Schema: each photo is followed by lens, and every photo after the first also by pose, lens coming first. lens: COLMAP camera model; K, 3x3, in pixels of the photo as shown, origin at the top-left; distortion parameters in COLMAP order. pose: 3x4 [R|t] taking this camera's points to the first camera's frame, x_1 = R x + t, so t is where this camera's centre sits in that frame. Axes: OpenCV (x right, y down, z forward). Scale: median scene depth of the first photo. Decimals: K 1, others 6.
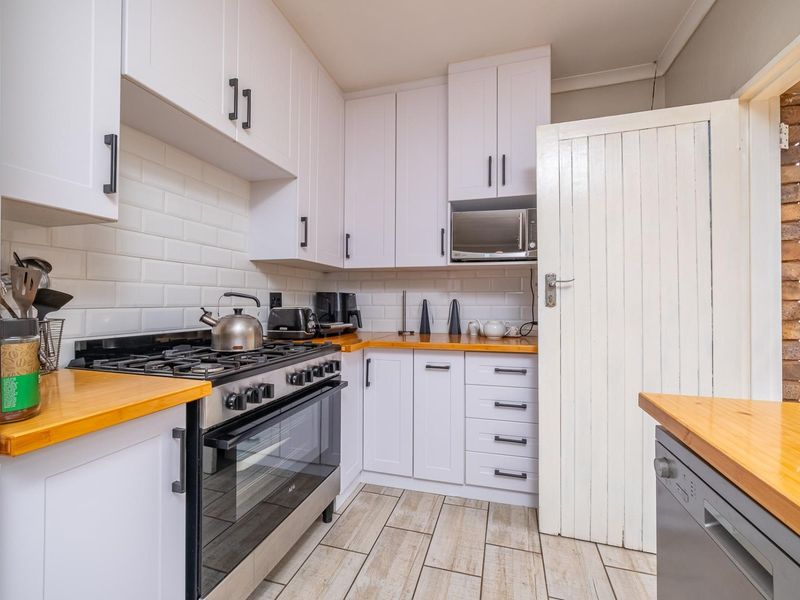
lens RADIAL K [[357.1, 0, 400.1], [0, 357.1, 299.1], [0, 0, 1]] dist [-0.009377, 0.000760]
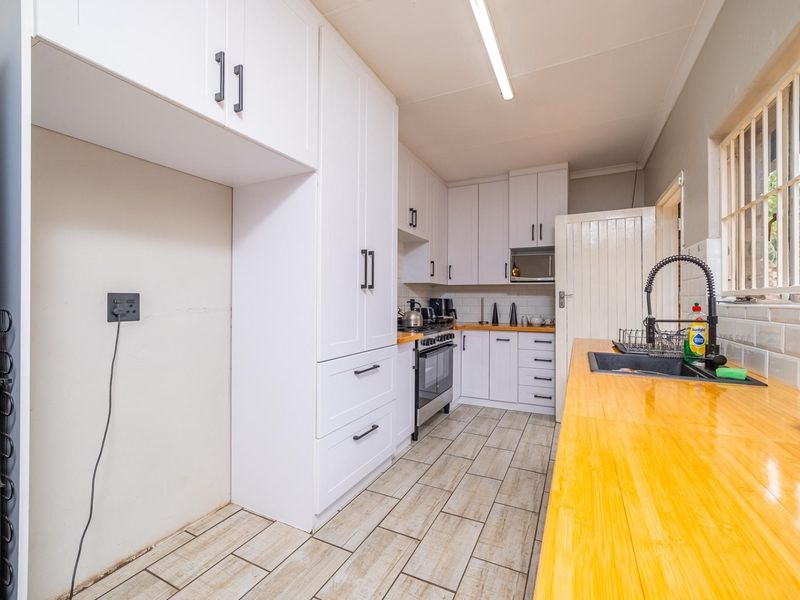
lens RADIAL K [[357.1, 0, 400.1], [0, 357.1, 300.3], [0, 0, 1]] dist [-0.009377, 0.000760]
pose [[0.984505, 0.000380, -0.175357, -0.093929], [0.001077, 0.999966, 0.008217, -0.030093], [0.175354, -0.008278, 0.984471, -0.898547]]
